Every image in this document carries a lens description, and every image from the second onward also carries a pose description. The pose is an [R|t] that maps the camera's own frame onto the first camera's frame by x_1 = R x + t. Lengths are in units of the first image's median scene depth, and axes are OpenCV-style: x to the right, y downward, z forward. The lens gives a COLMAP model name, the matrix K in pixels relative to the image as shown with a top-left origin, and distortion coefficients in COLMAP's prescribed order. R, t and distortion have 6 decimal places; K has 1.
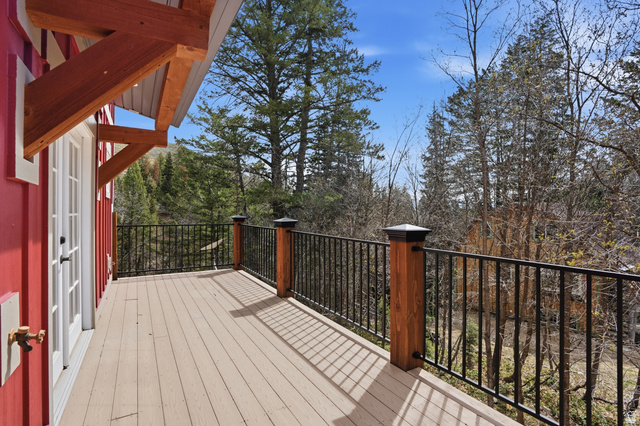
lens RADIAL K [[305.4, 0, 320.0], [0, 305.4, 213.0], [0, 0, 1]] dist [-0.050088, 0.032885]
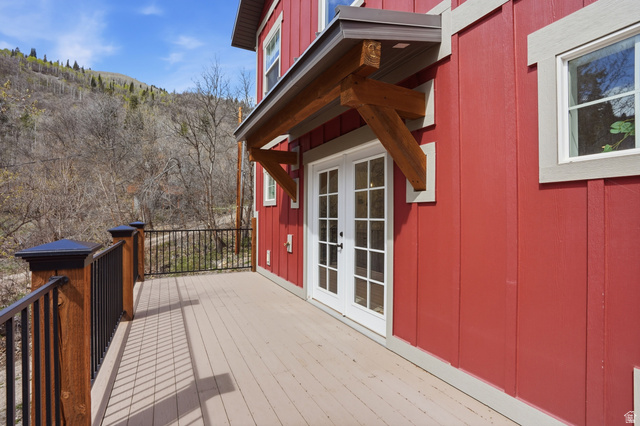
lens RADIAL K [[305.4, 0, 320.0], [0, 305.4, 213.0], [0, 0, 1]] dist [-0.050088, 0.032885]
pose [[-0.997923, -0.000763, 0.064418, -0.541673], [-0.000966, 0.999995, -0.003123, -0.011459], [-0.064415, -0.003179, -0.997918, 1.695290]]
